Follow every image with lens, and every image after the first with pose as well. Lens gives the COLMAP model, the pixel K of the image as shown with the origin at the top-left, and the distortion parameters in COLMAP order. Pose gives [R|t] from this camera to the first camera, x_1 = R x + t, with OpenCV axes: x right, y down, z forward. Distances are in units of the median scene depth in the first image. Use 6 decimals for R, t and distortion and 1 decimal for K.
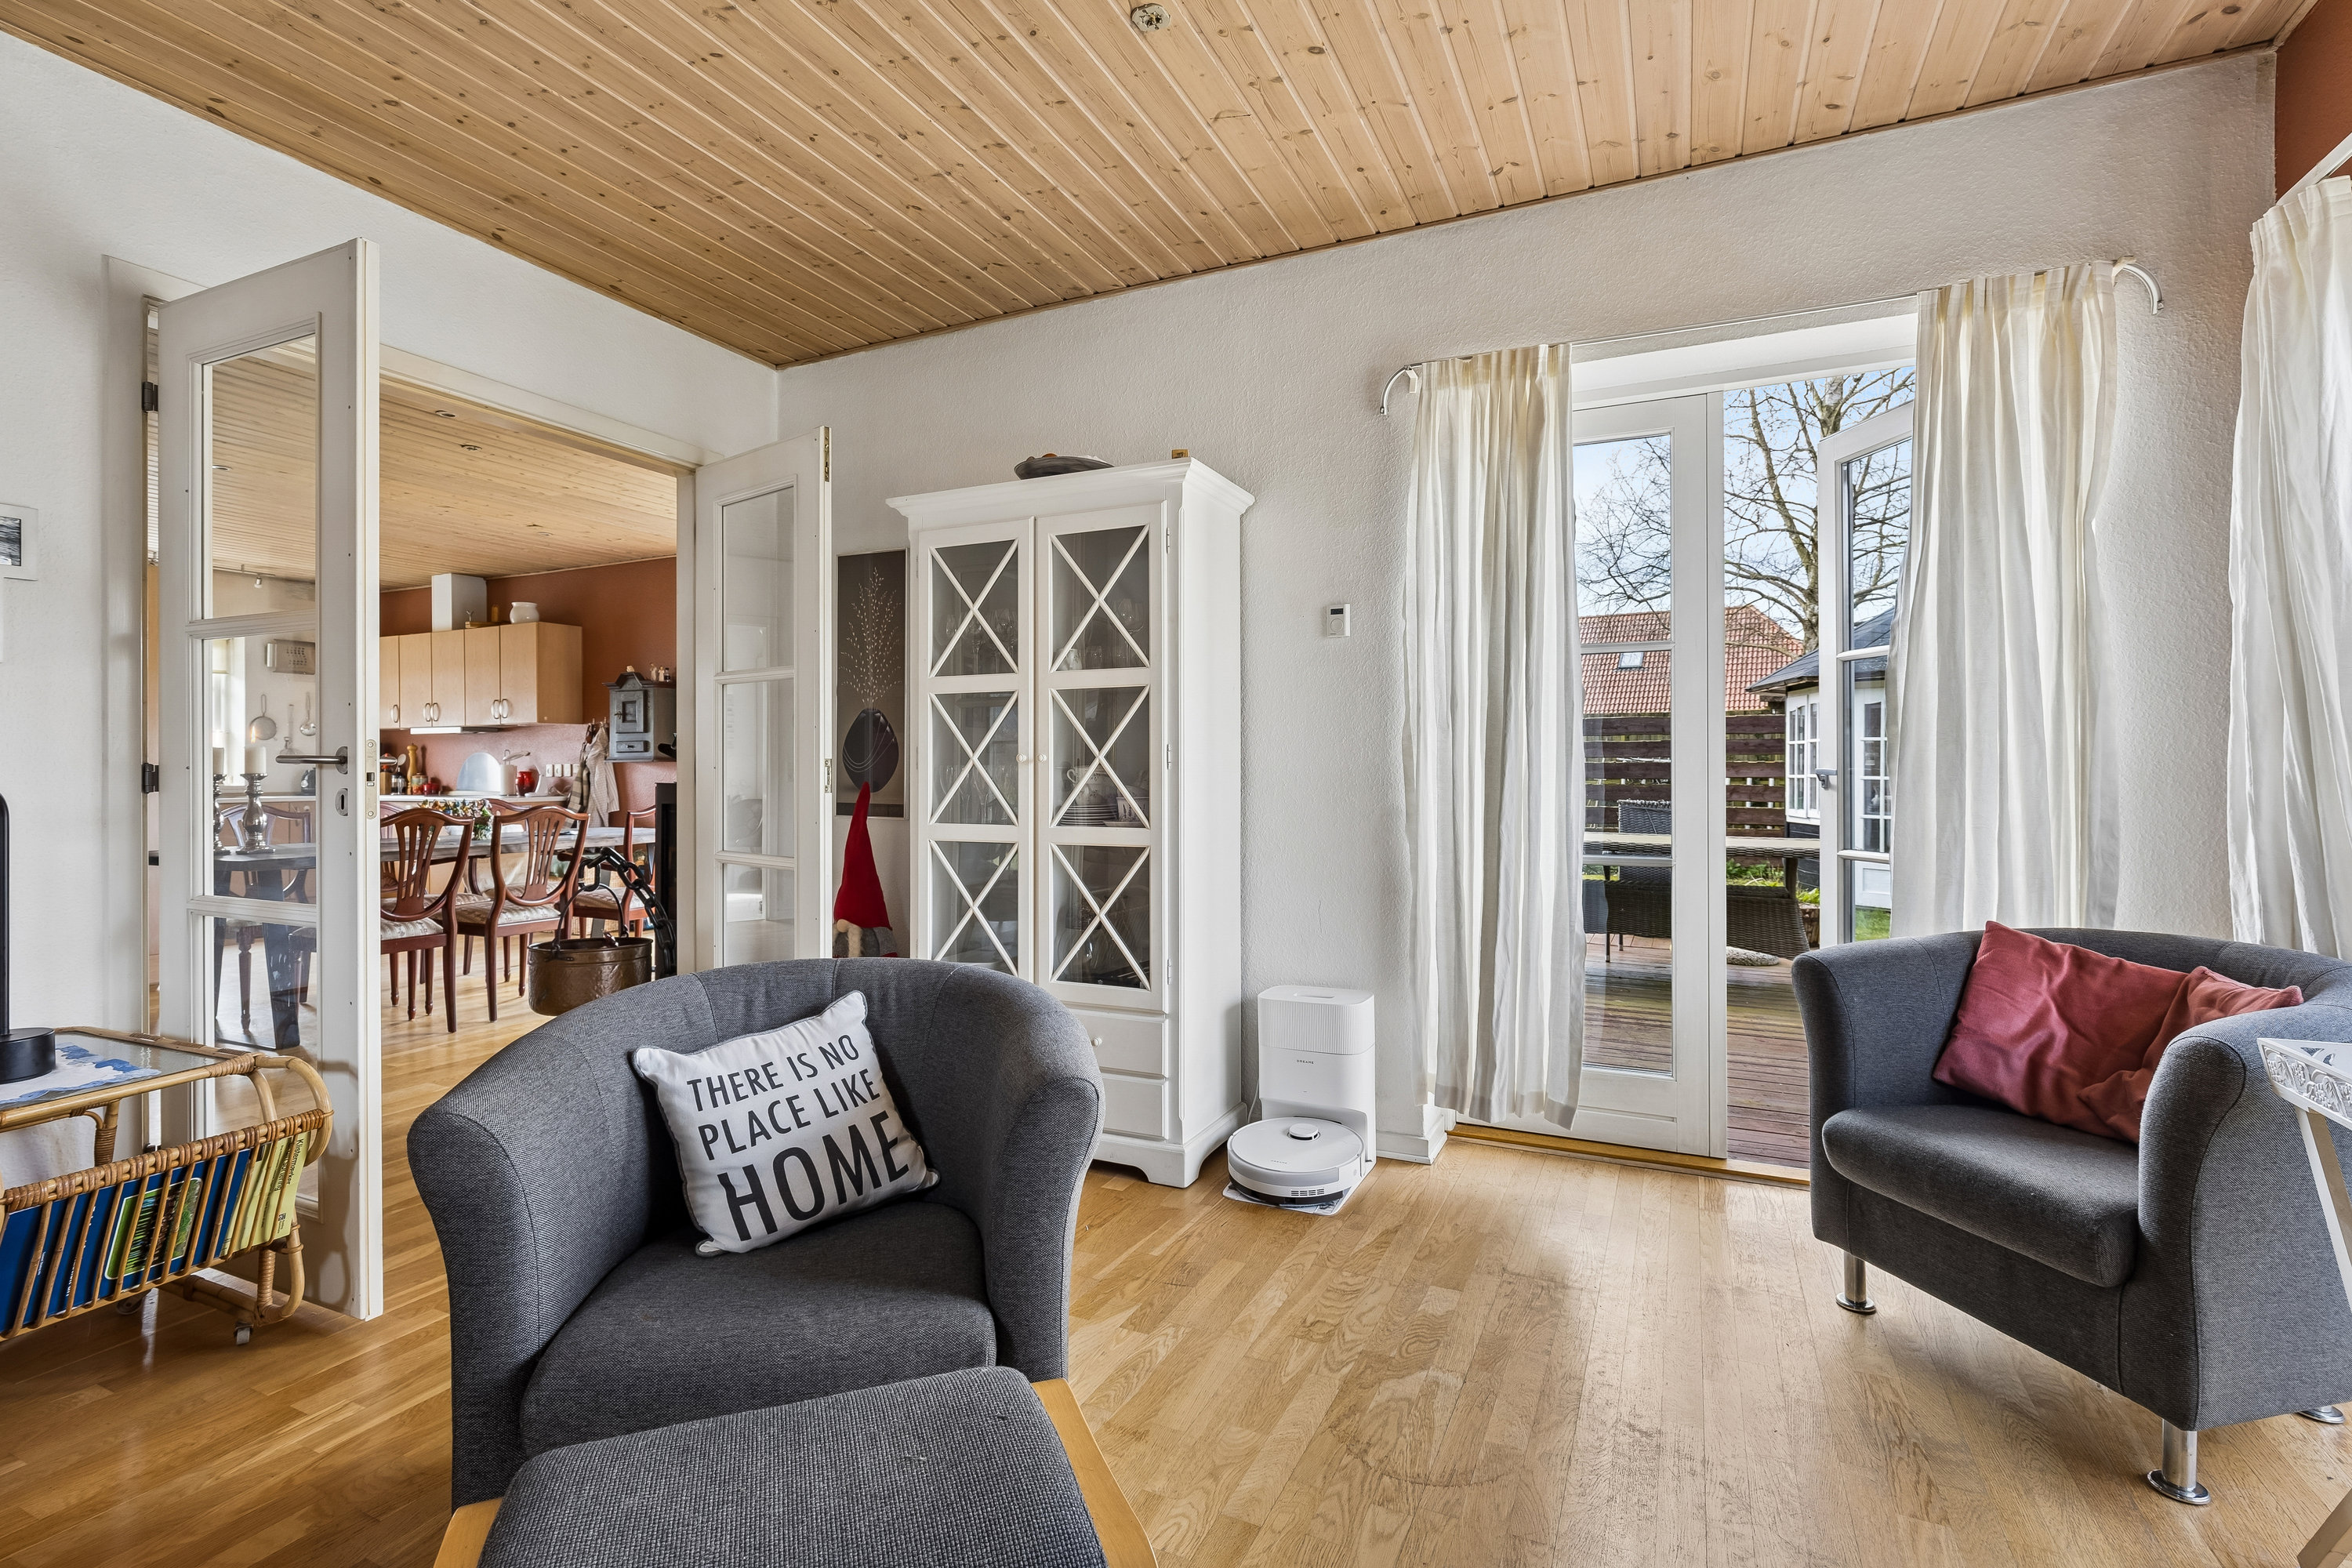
lens RADIAL K [[1090.7, 0, 1163.9], [0, 1090.7, 764.8], [0, 0, 1]] dist [-0.002152, 0.000177]
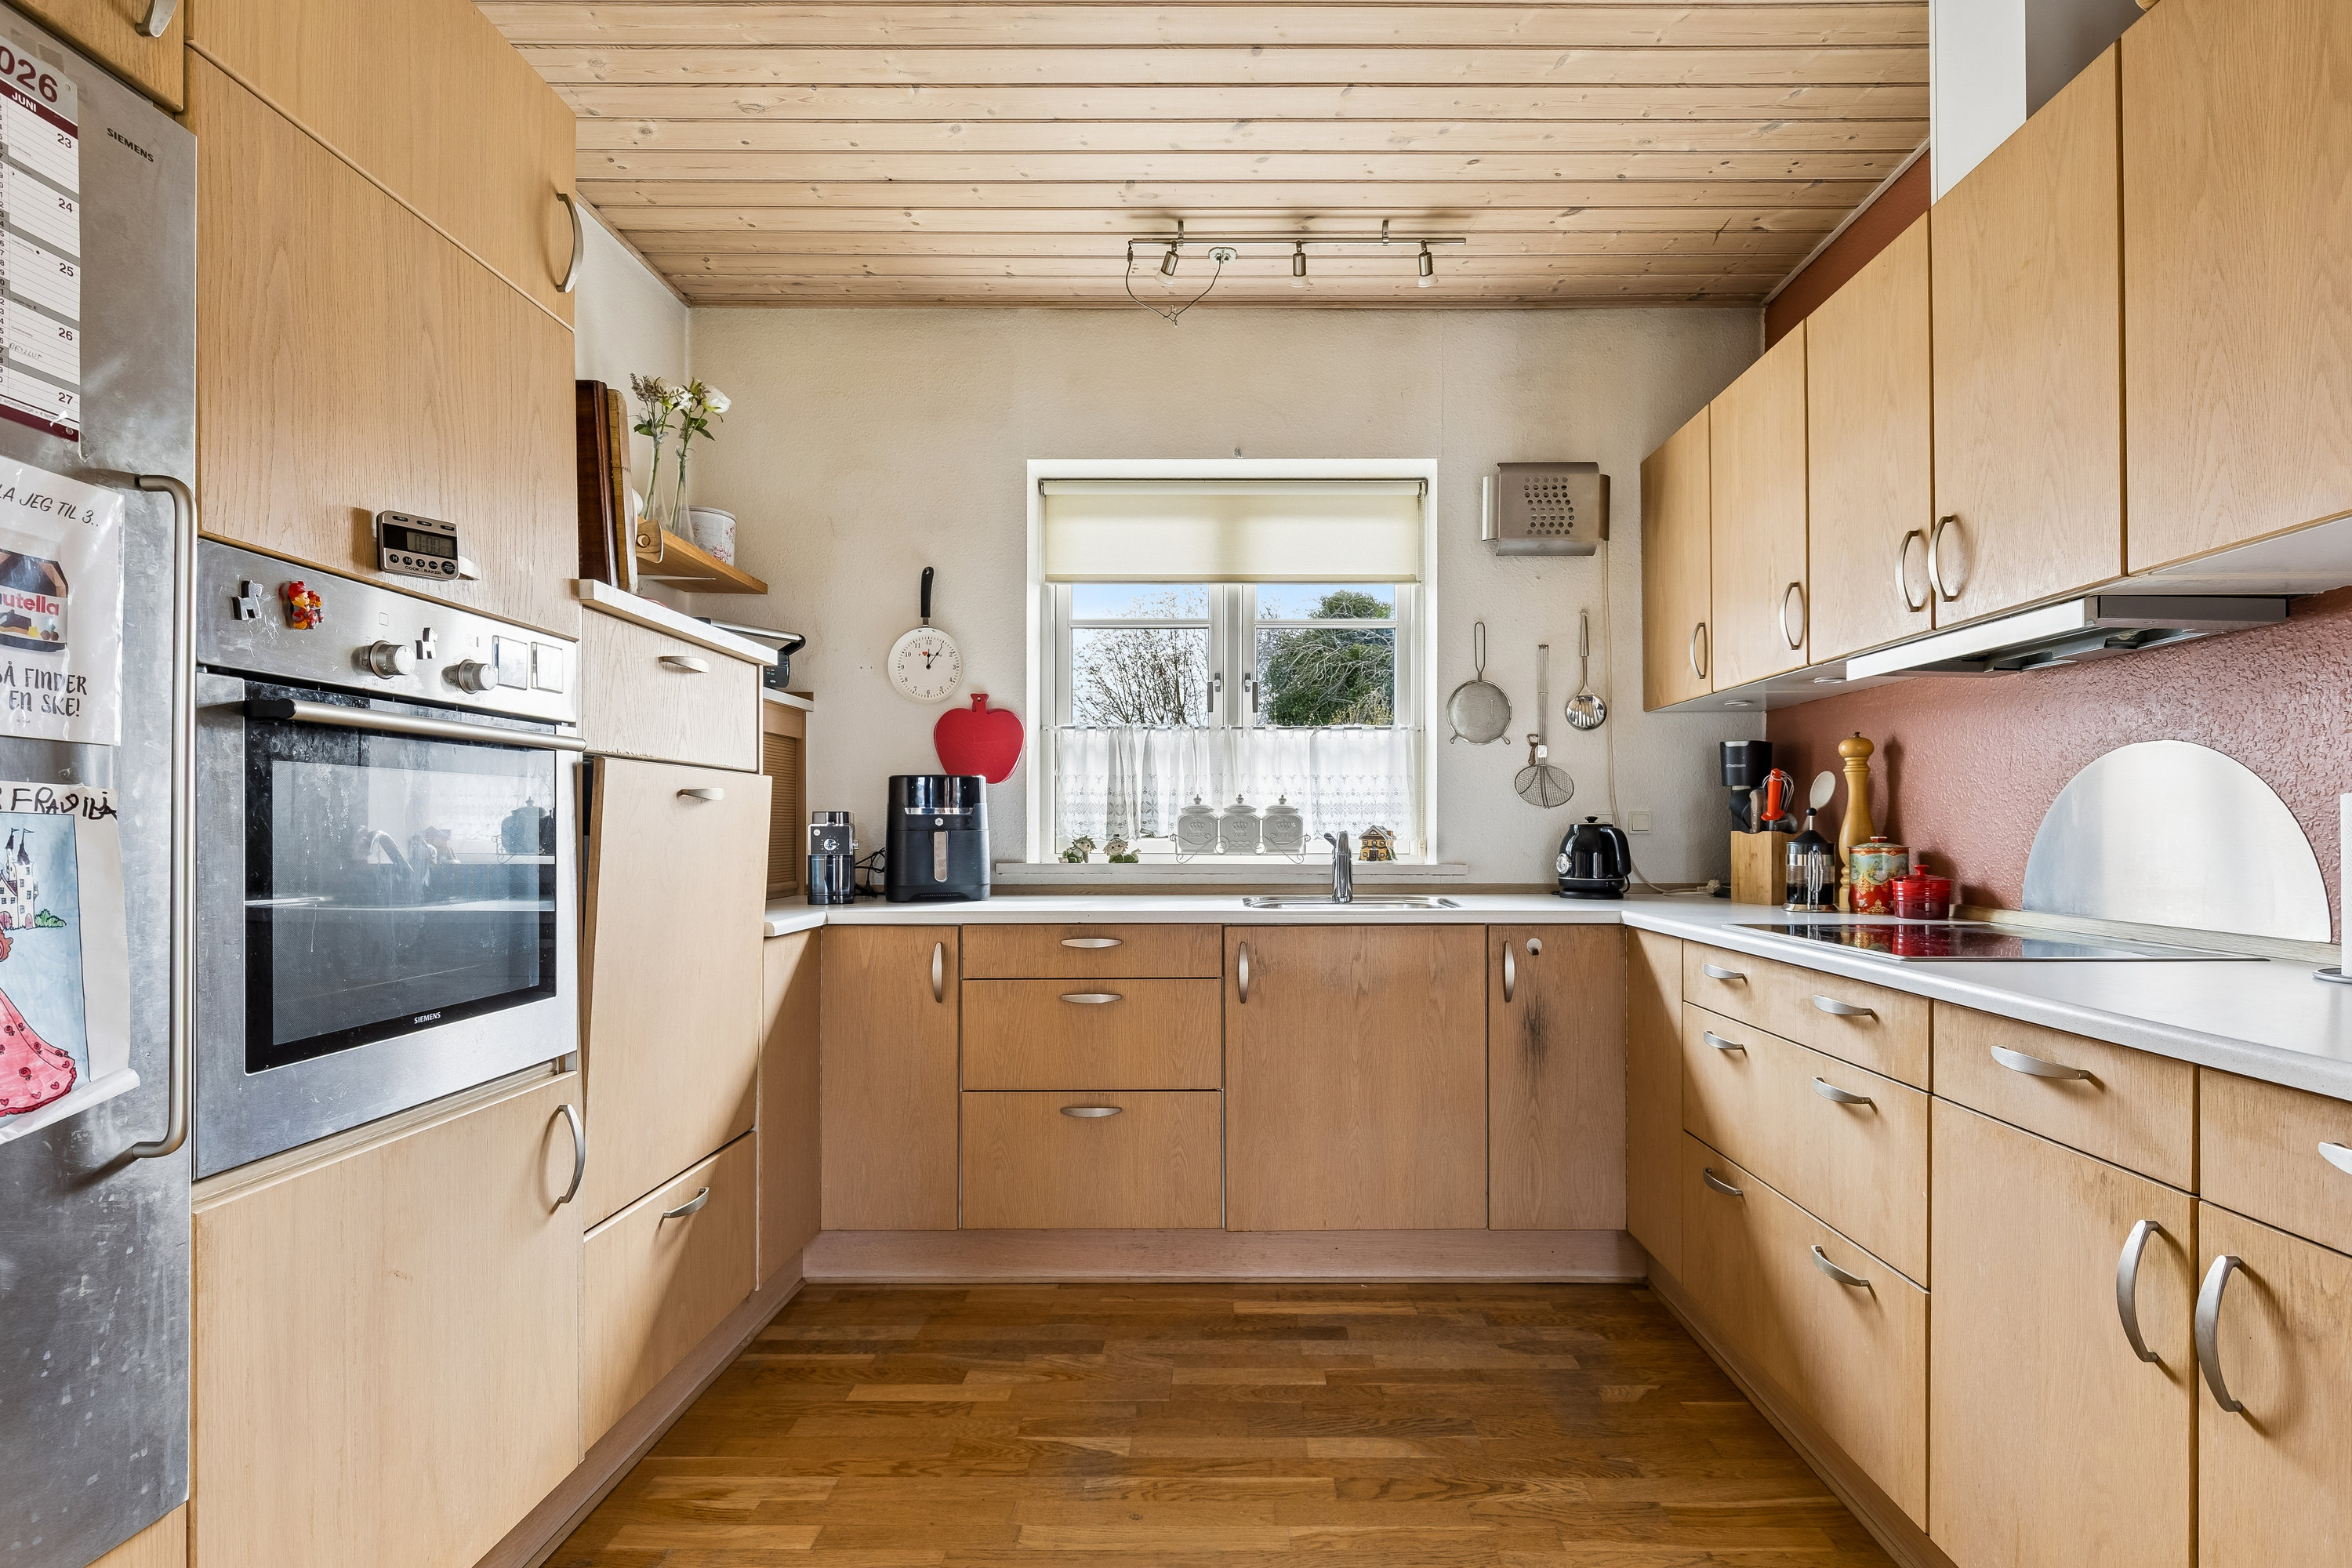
lens RADIAL K [[1130.1, 0, 1226.6], [0, 1130.1, 827.6], [0, 0, 1]] dist [0.001072, 0.000100]
pose [[0.430794, 0.003575, -0.902443, -1.797108], [0.002979, 0.999981, 0.005384, 0.012424], [0.902445, -0.005008, 0.430776, 2.635390]]
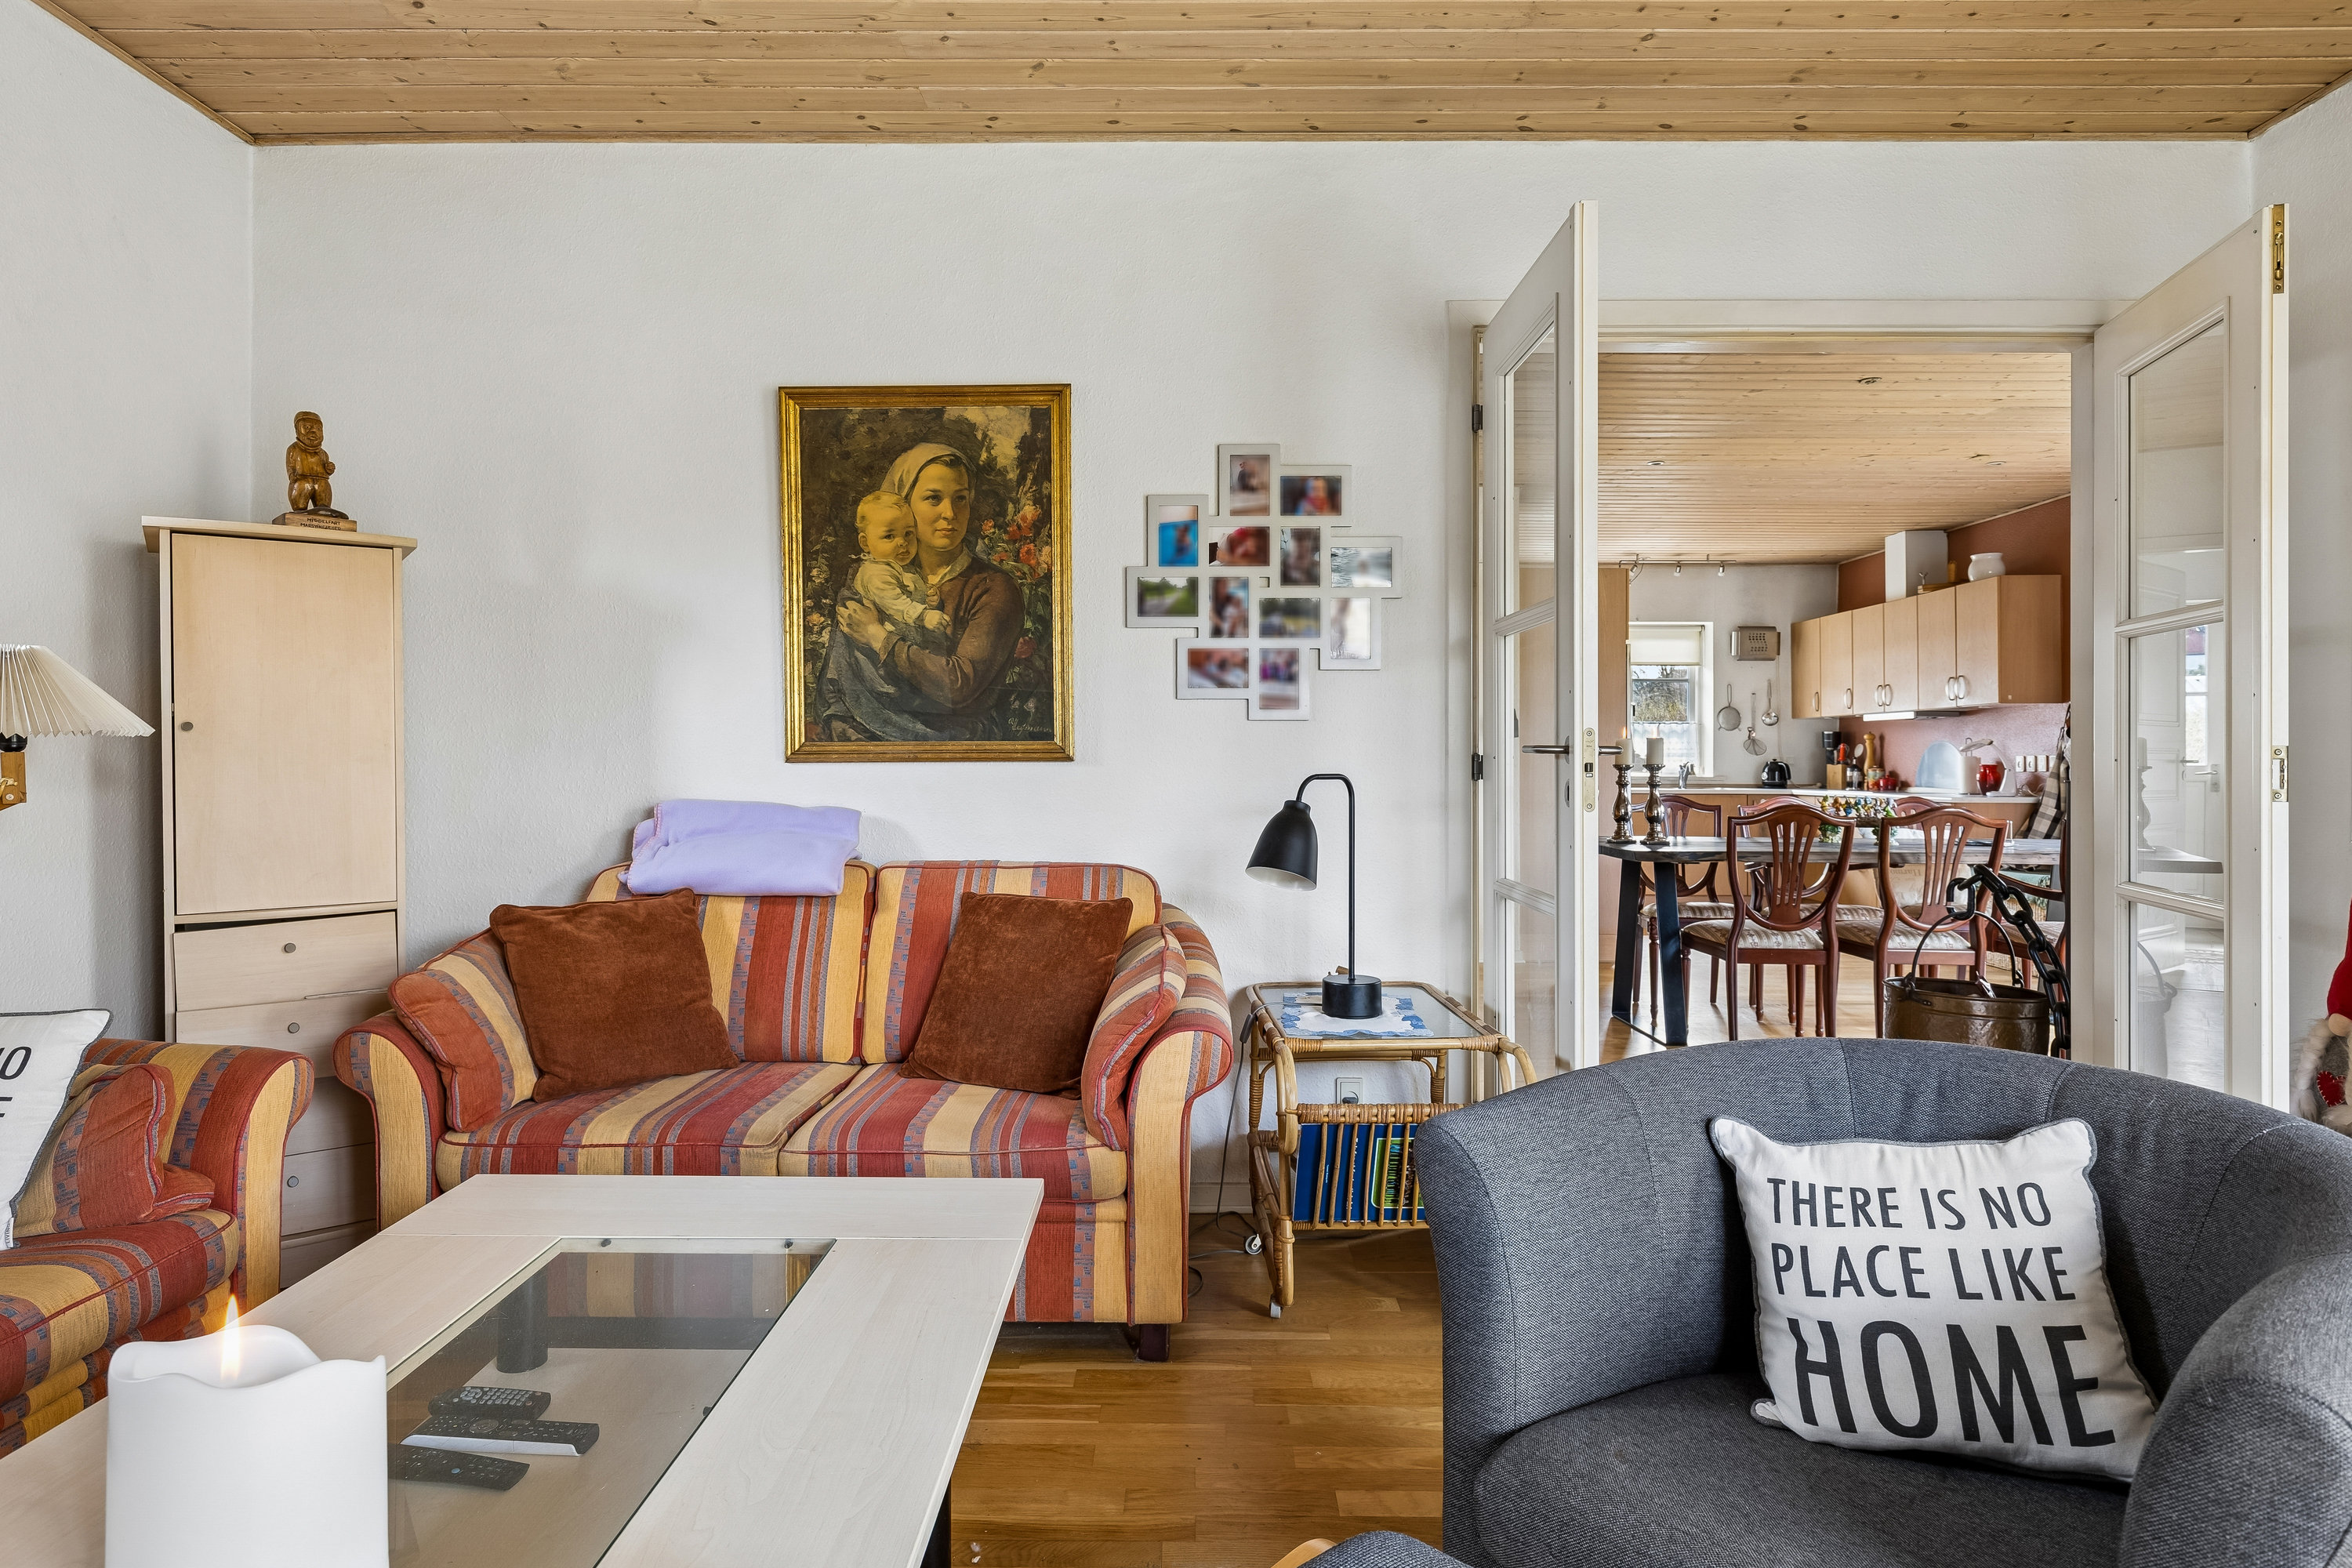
lens RADIAL K [[1319.5, 0, 1177.4], [0, 1319.5, 757.0], [0, 0, 1]] dist [0.004662, 0.000378]
pose [[0.420902, 0.002053, -0.907104, 0.146705], [-0.002065, 0.999997, 0.001305, 0.001287], [0.907104, 0.001324, 0.420905, 0.174194]]
